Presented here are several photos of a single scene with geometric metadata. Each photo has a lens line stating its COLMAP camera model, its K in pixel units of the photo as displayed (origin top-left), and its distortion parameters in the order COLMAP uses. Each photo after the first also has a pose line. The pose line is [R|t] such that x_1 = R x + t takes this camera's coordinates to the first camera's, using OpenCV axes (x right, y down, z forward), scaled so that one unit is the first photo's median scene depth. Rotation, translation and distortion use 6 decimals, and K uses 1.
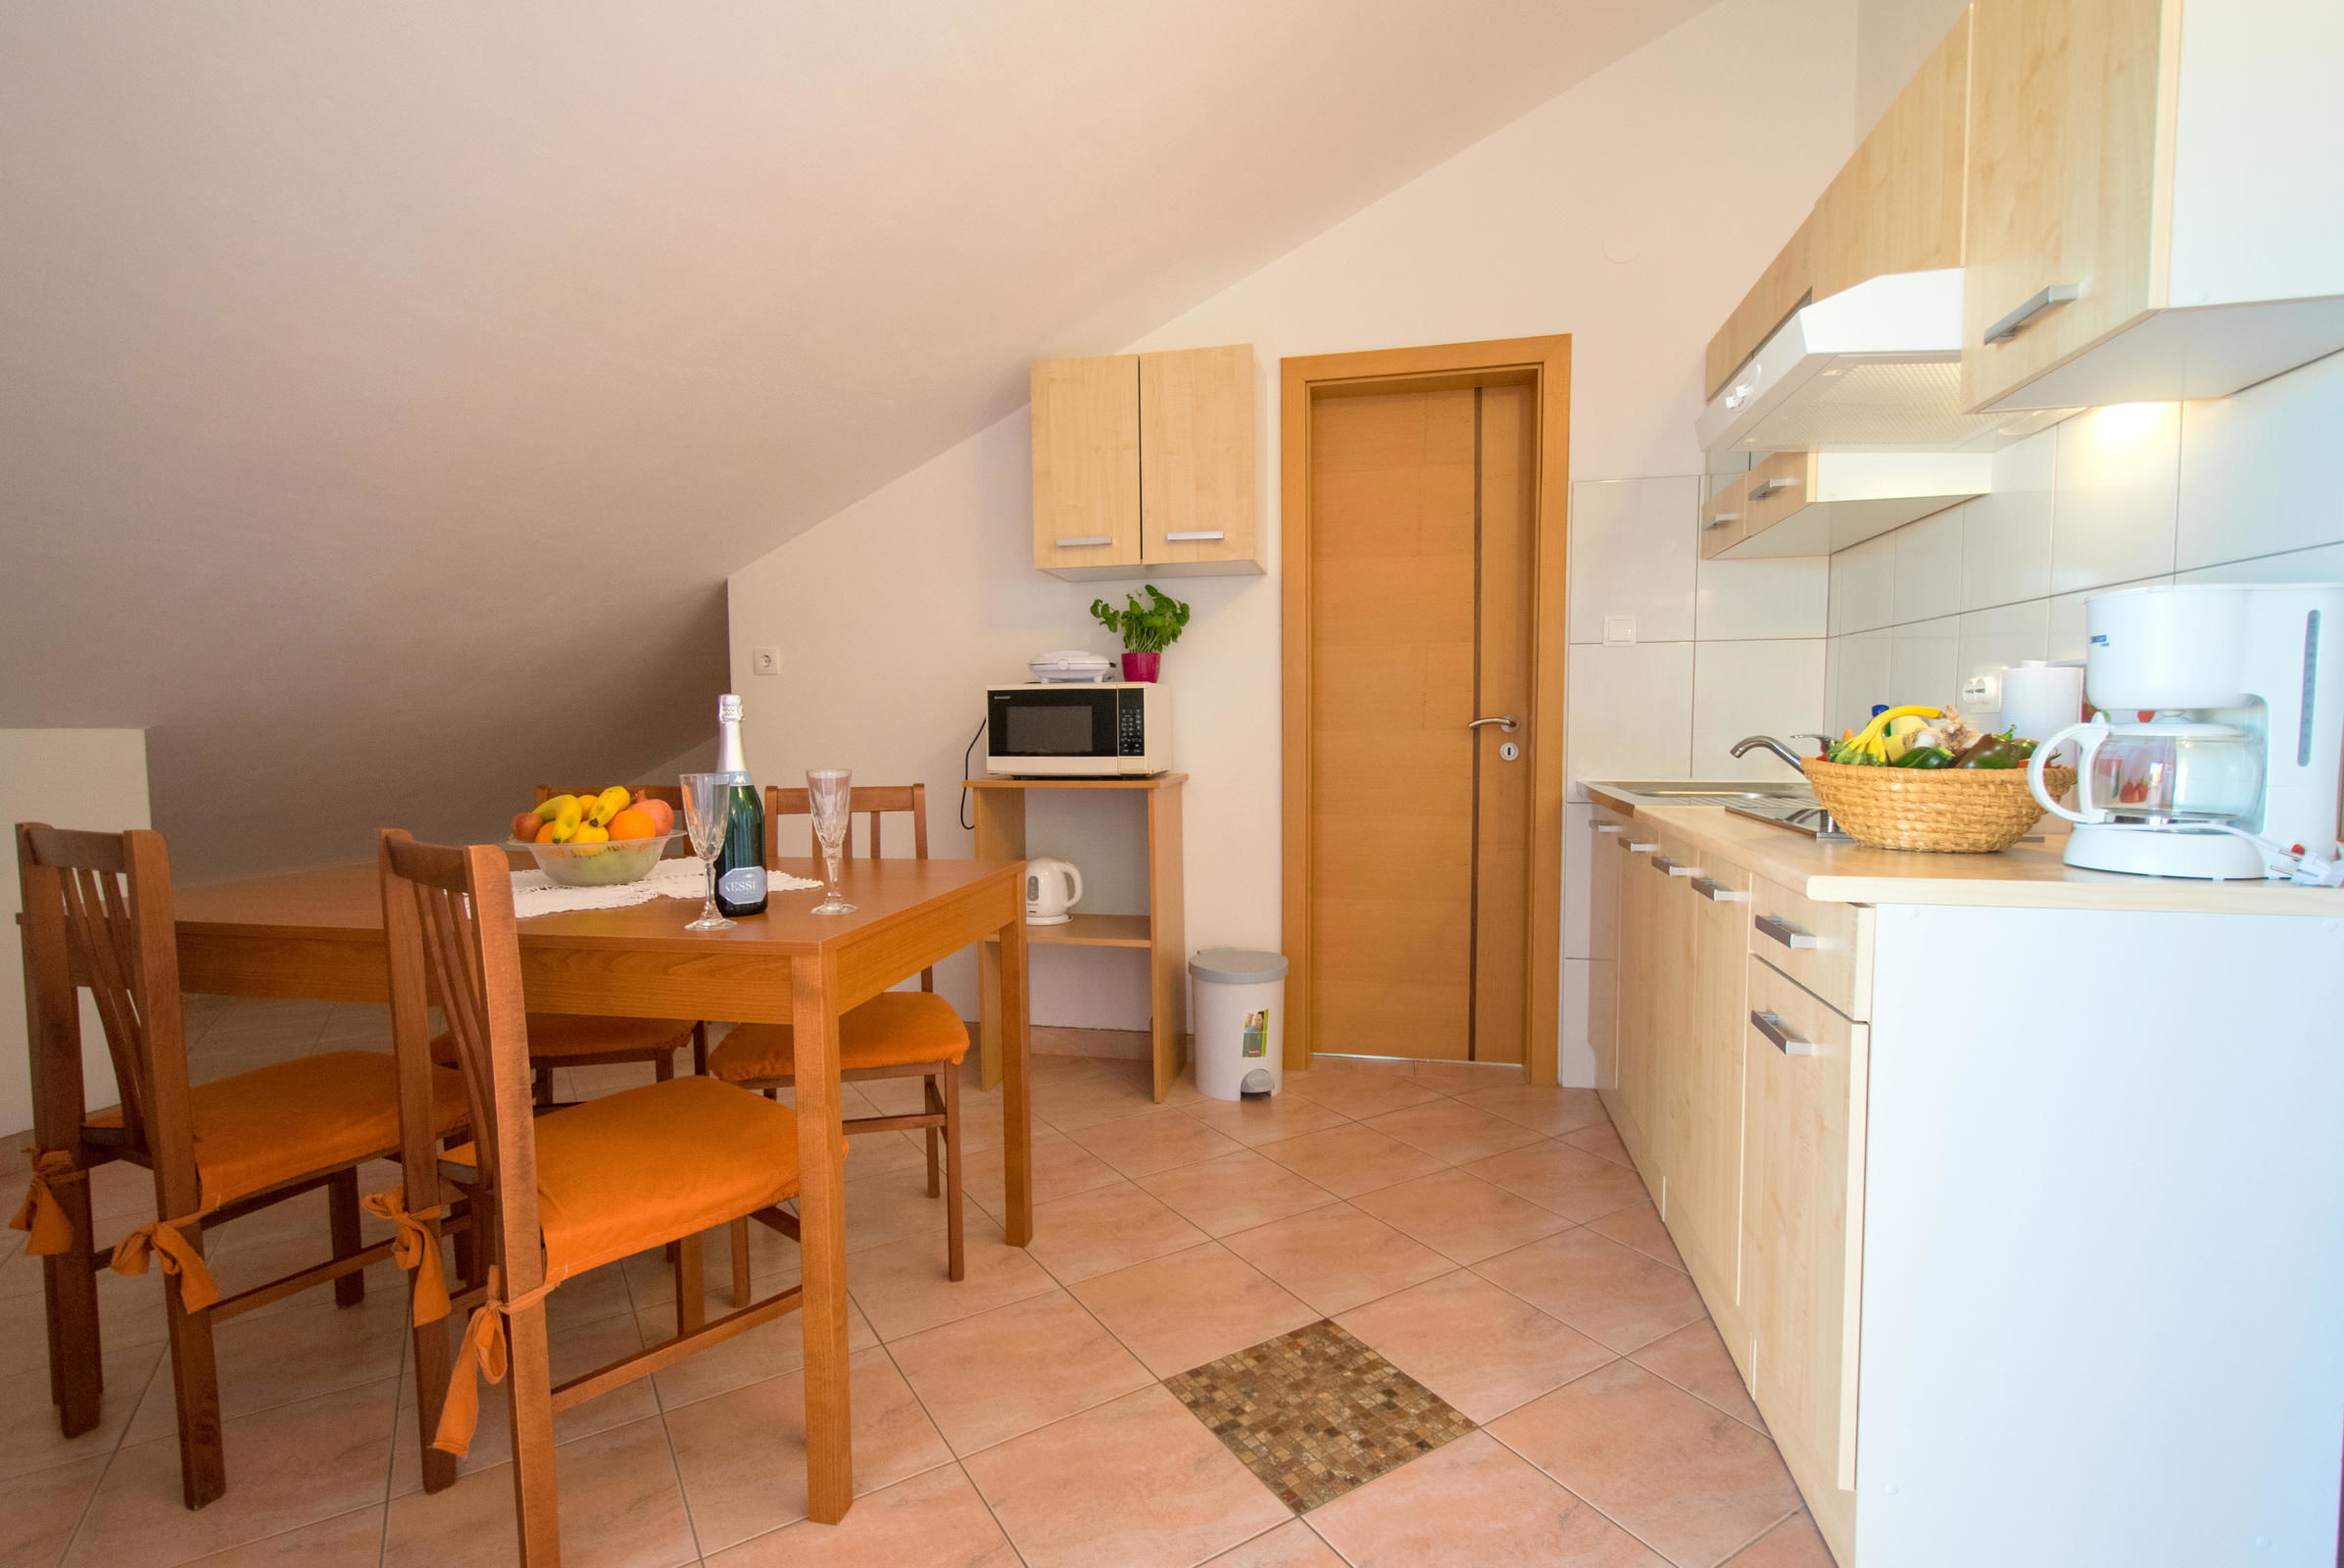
lens RADIAL K [[1024.2, 0, 1190.9], [0, 1024.2, 807.6], [0, 0, 1]] dist [0.011510, -0.004055]
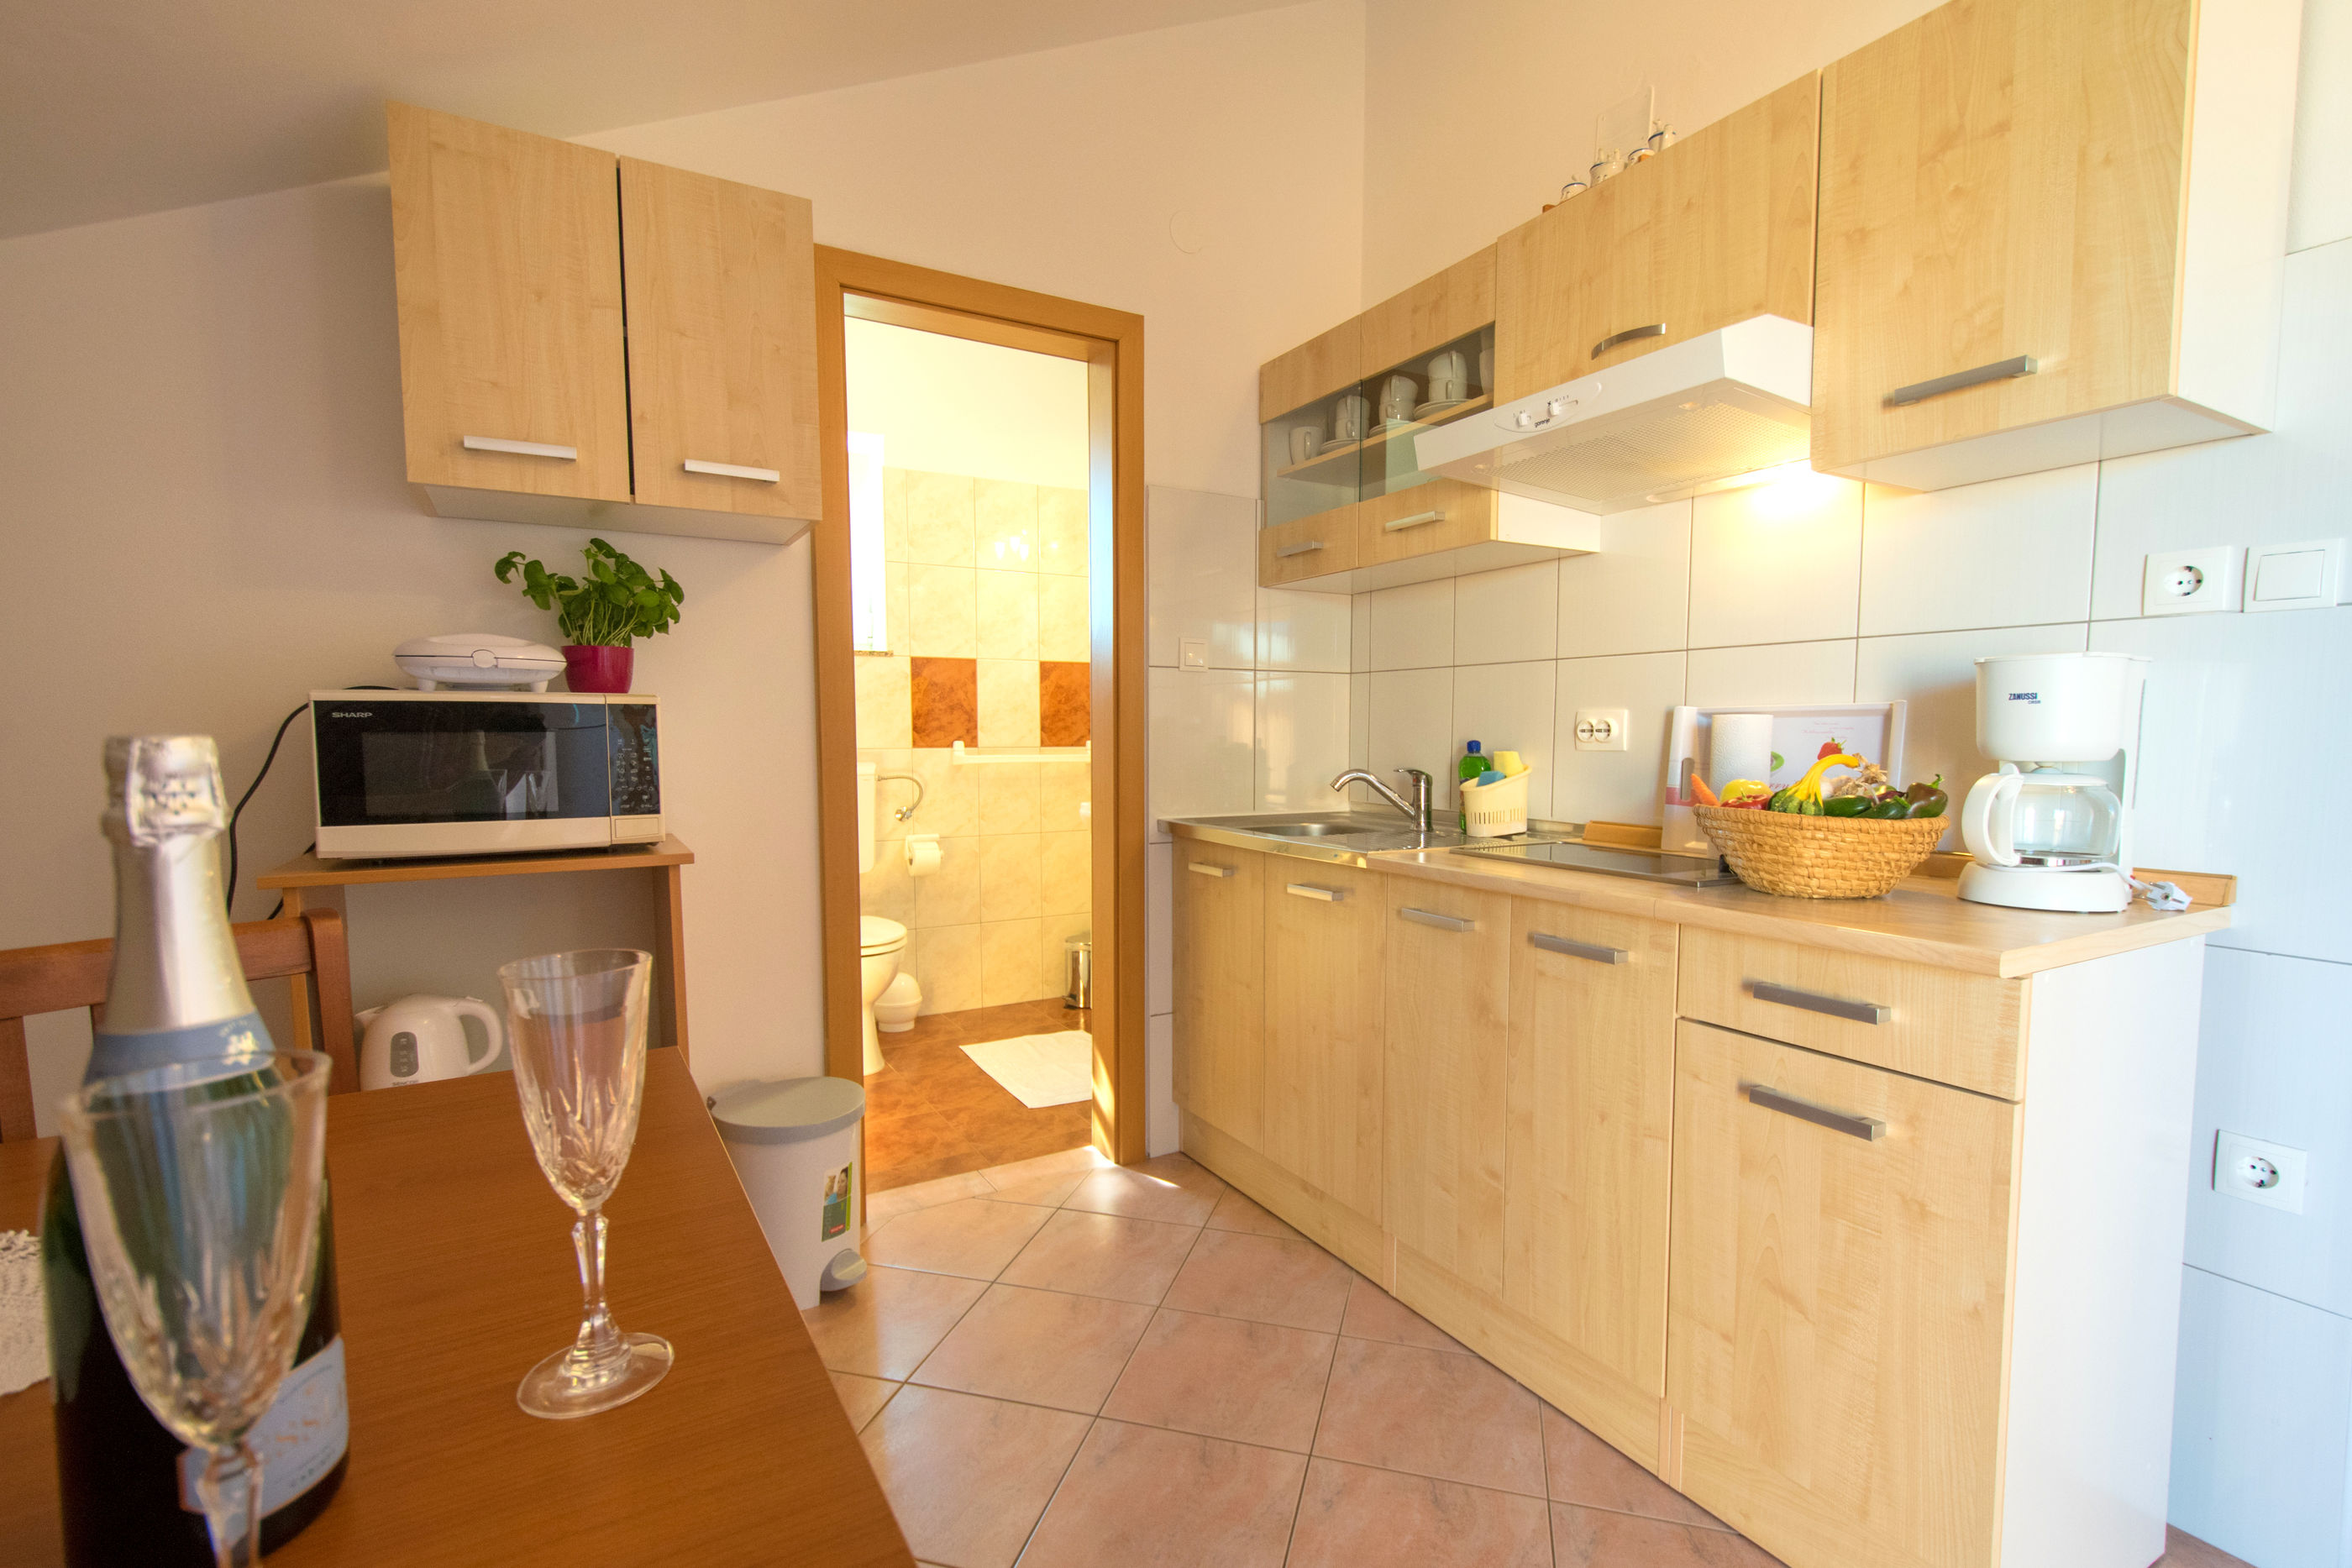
lens RADIAL K [[1028.6, 0, 1172.5], [0, 1028.6, 825.0], [0, 0, 1]] dist [0.000465, -0.000215]
pose [[0.758275, -0.051095, 0.649930, -0.212396], [0.050066, 0.998544, 0.020090, -0.040149], [-0.650010, 0.017305, 0.759729, 0.321492]]
